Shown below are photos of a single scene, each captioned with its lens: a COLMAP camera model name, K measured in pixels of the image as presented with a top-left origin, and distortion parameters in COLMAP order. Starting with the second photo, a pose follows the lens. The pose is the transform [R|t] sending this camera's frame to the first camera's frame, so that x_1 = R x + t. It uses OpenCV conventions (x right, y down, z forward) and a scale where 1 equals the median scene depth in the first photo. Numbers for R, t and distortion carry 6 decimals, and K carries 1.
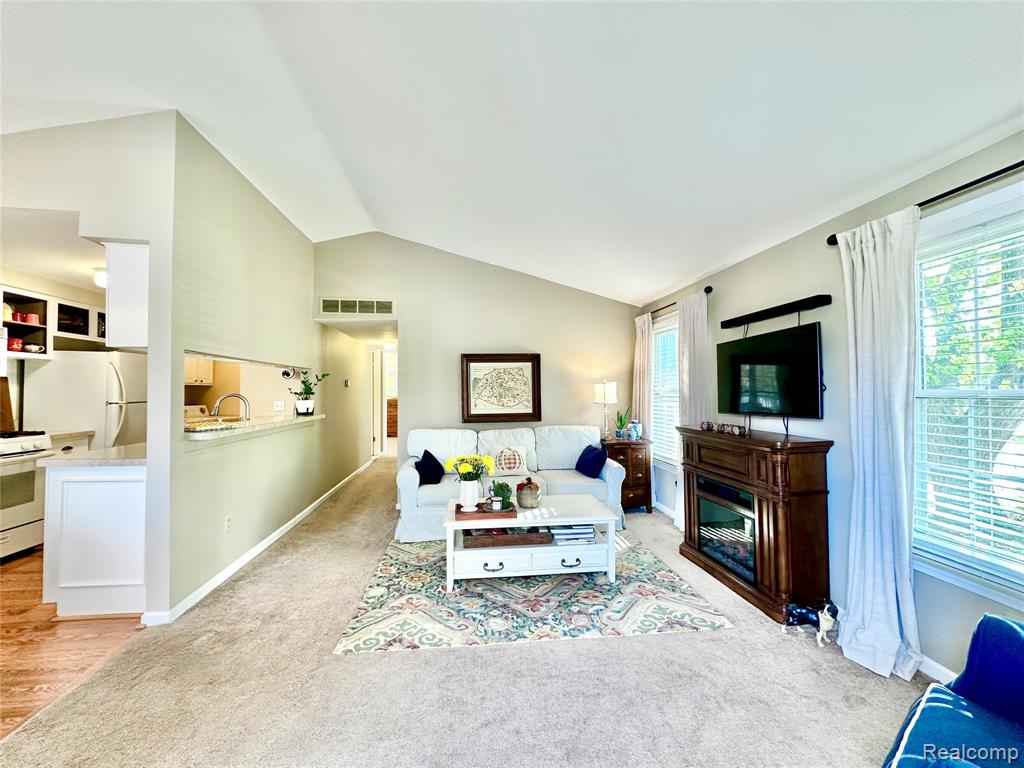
lens RADIAL K [[409.2, 0, 512.5], [0, 409.2, 385.5], [0, 0, 1]] dist [-0.001346, -0.000344]
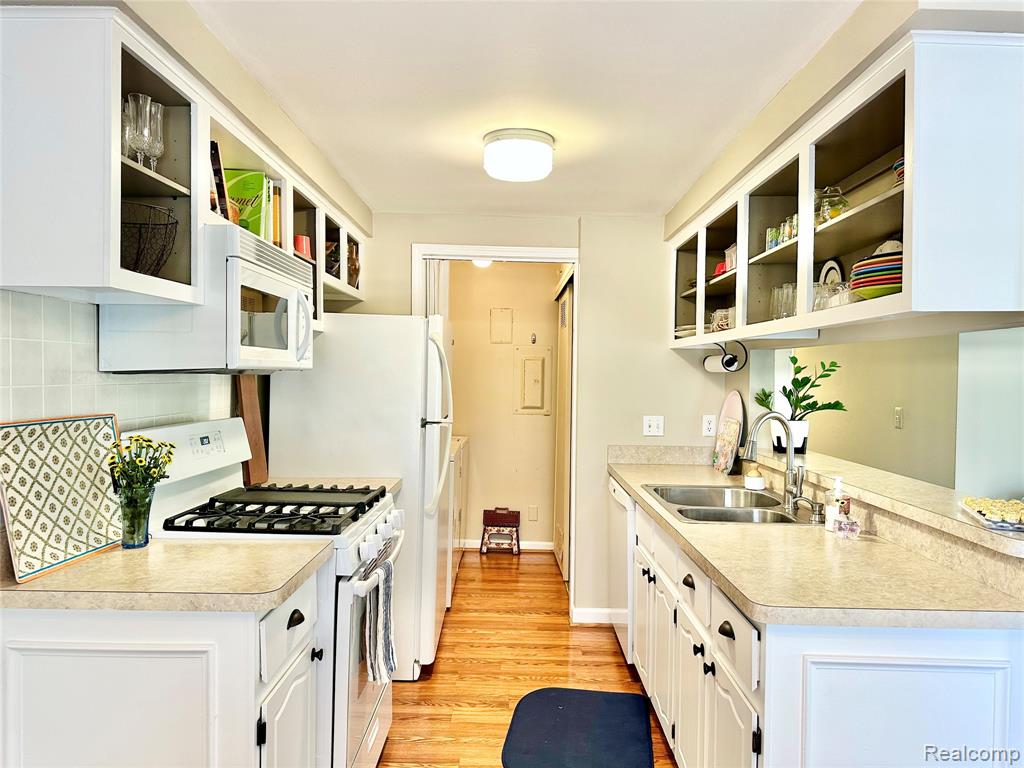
lens RADIAL K [[715.1, 0, 512.0], [0, 715.1, 384.0], [0, 0, 1]] dist [0.104428, -0.159295]
pose [[0.992025, 0.012161, -0.125457, -1.068207], [-0.008504, 0.999524, 0.029643, -0.038397], [0.125758, -0.028340, 0.991656, 0.241655]]
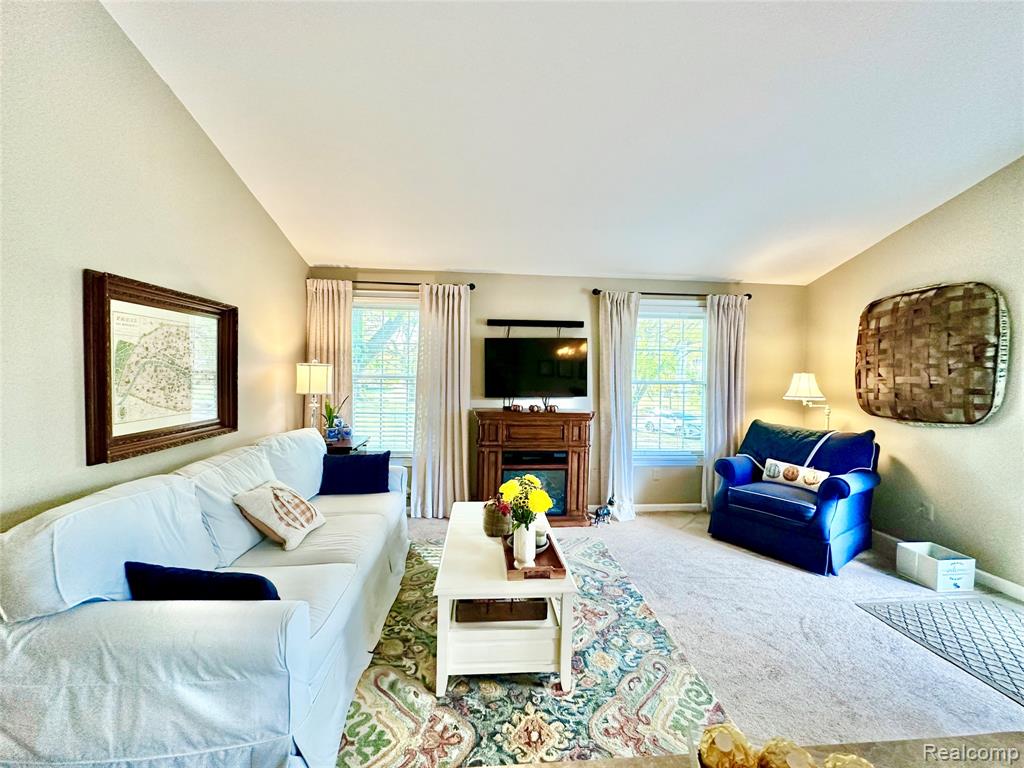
lens RADIAL K [[409.2, 0, 512.5], [0, 409.2, 385.5], [0, 0, 1]] dist [-0.001346, -0.000344]
pose [[0.035760, -0.019749, 0.999165, -0.752416], [-0.026758, 0.999427, 0.020712, 0.008253], [-0.999002, -0.027477, 0.035212, 1.014231]]
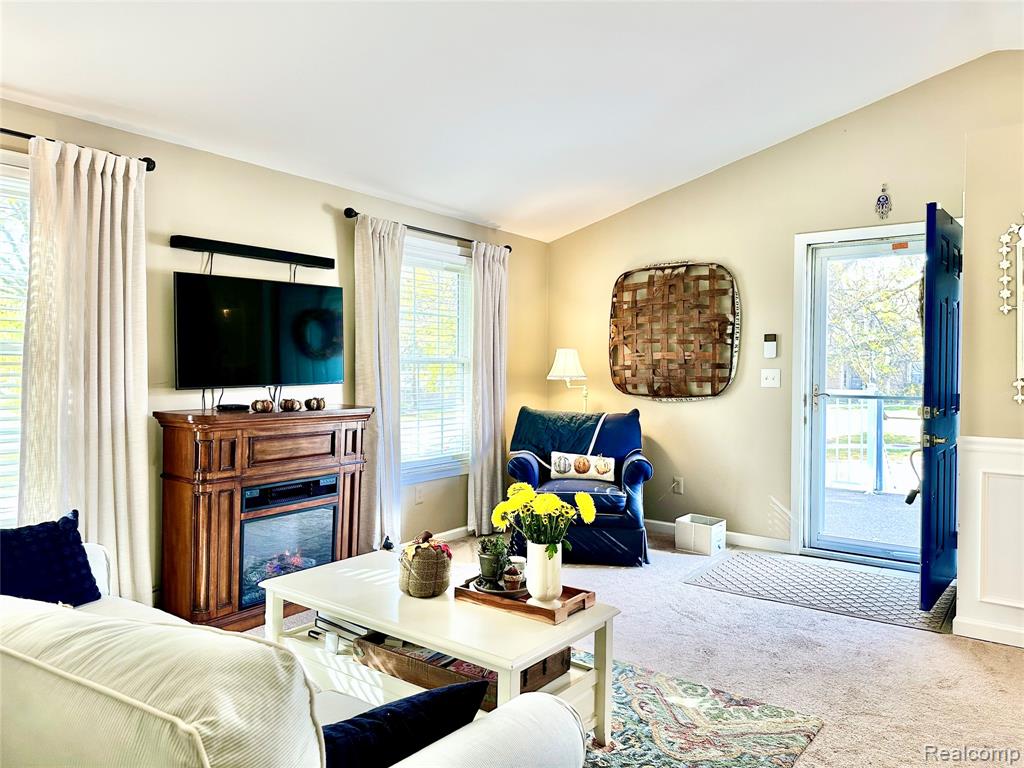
lens RADIAL K [[715.1, 0, 512.0], [0, 715.1, 384.0], [0, 0, 1]] dist [0.104428, -0.159295]
pose [[-0.721718, -0.021713, 0.691847, -0.648728], [-0.016448, 0.999764, 0.014219, 0.041655], [-0.691992, -0.001117, -0.721904, 1.634093]]
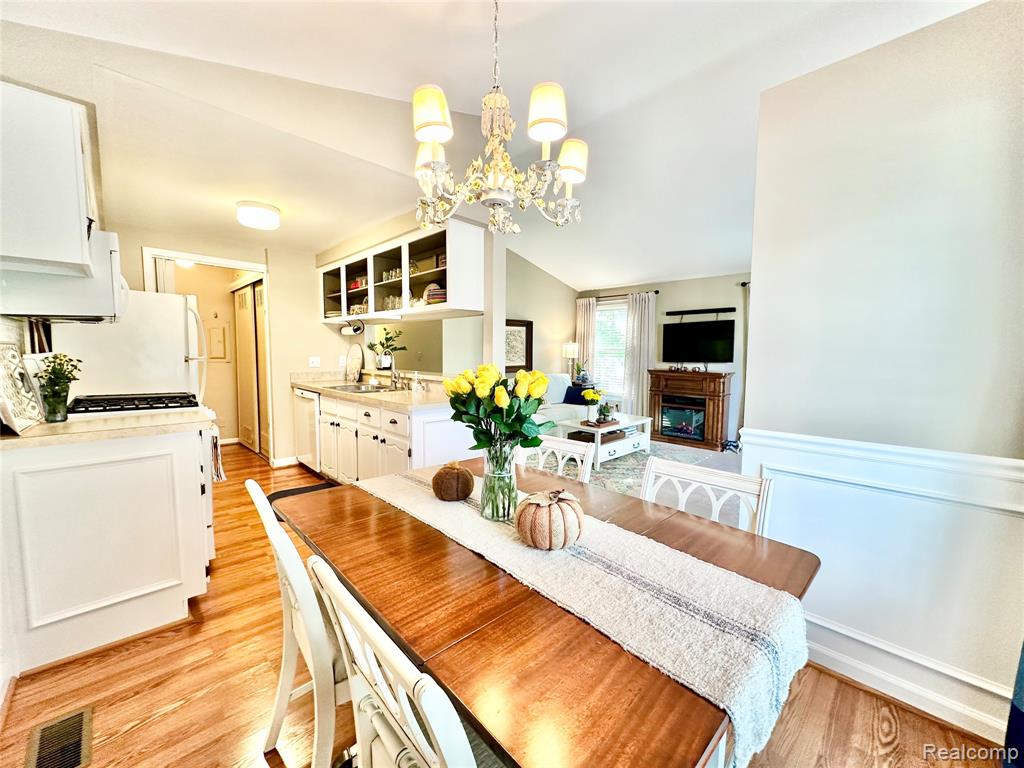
lens RADIAL K [[409.2, 0, 512.5], [0, 409.2, 385.5], [0, 0, 1]] dist [-0.001346, -0.000344]
pose [[0.794264, -0.044709, 0.605926, -1.326678], [-0.017039, 0.995258, 0.095771, 0.008978], [-0.607334, -0.086392, 0.789735, -0.061105]]
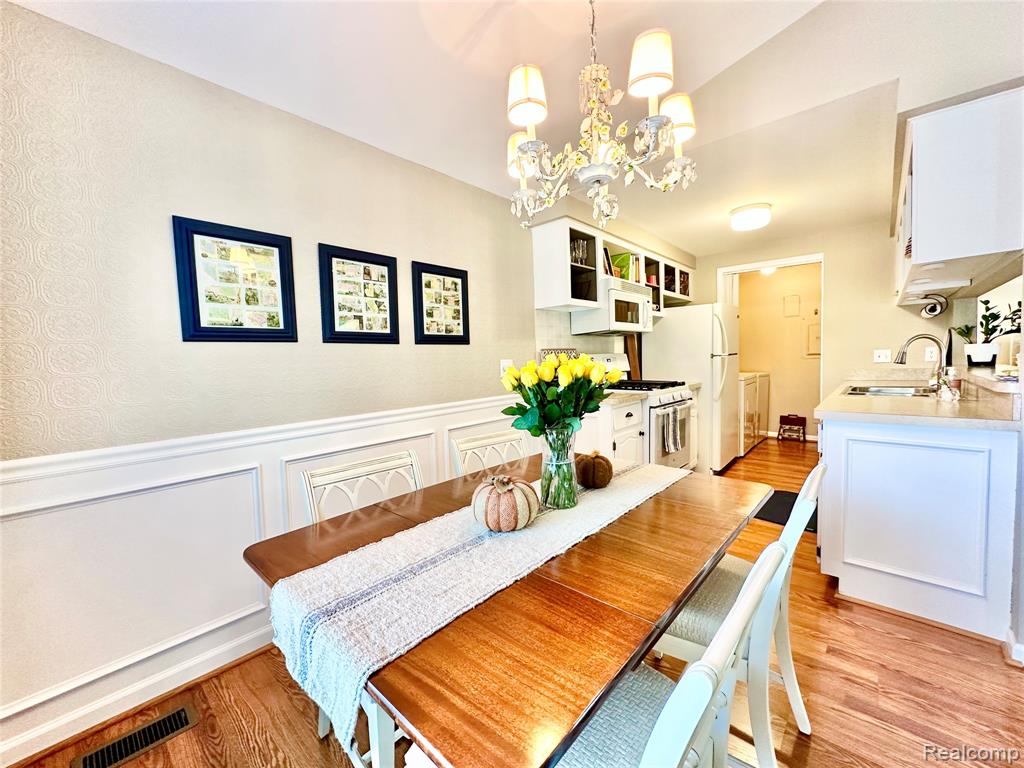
lens RADIAL K [[409.2, 0, 512.5], [0, 409.2, 385.5], [0, 0, 1]] dist [-0.001346, -0.000344]
pose [[0.655787, 0.021696, -0.754634, -0.758183], [0.047379, 0.996434, 0.069821, 0.031152], [0.753458, -0.081541, 0.652420, -0.033115]]
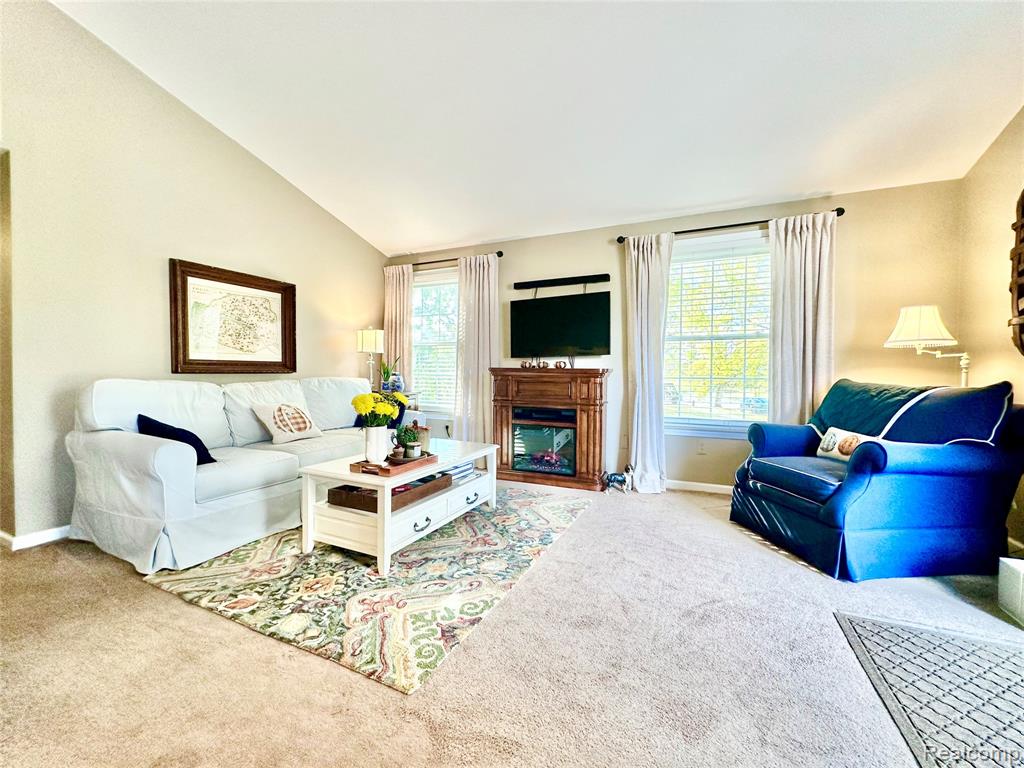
lens RADIAL K [[409.2, 0, 512.5], [0, 409.2, 385.5], [0, 0, 1]] dist [-0.001346, -0.000344]
pose [[0.521710, -0.012414, 0.853033, -0.615136], [-0.021517, 0.999385, 0.027703, 0.133296], [-0.852852, -0.032807, 0.521122, 0.411724]]
